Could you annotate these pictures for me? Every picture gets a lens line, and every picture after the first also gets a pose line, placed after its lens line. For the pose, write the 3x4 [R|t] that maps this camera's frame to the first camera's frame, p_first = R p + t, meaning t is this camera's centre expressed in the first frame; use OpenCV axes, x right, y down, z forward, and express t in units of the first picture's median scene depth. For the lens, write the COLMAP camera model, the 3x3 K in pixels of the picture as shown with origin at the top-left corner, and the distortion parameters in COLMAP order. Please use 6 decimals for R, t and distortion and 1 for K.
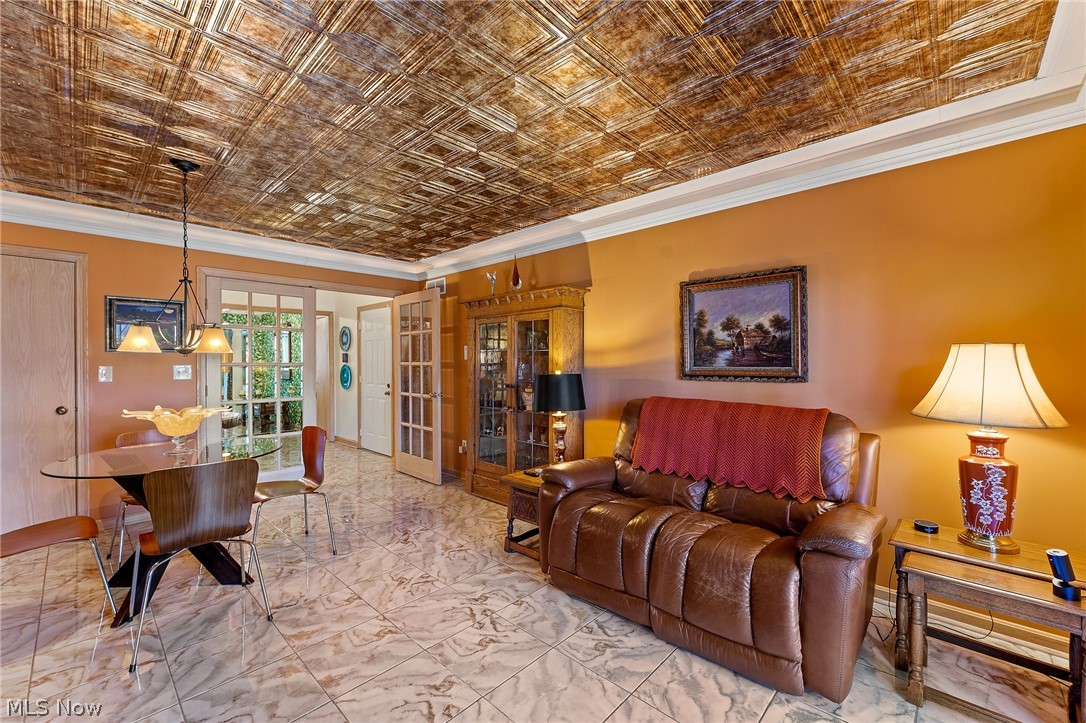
lens RADIAL K [[432.7, 0, 542.6], [0, 432.7, 363.1], [0, 0, 1]] dist [-0.011046, 0.002291]
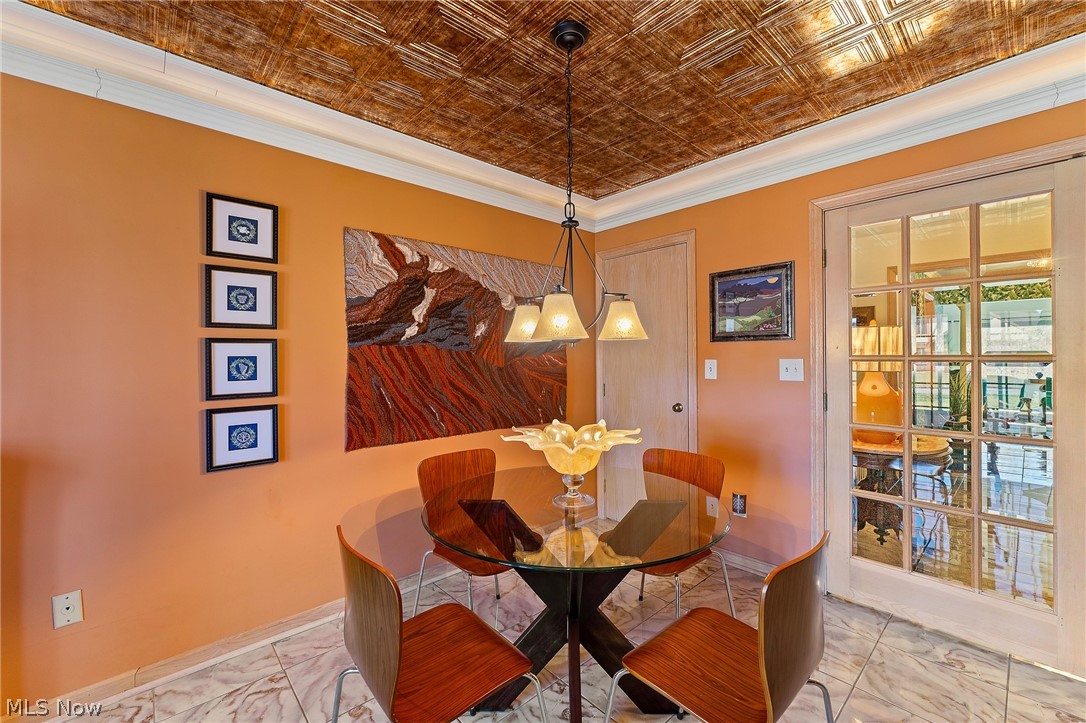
lens RADIAL K [[432.7, 0, 541.9], [0, 432.7, 355.6], [0, 0, 1]] dist [-0.011046, 0.002291]
pose [[-0.100920, 0.001504, -0.994893, -0.157194], [0.005941, 0.999982, 0.000909, -0.002842], [0.994877, -0.005819, -0.100927, 0.761224]]
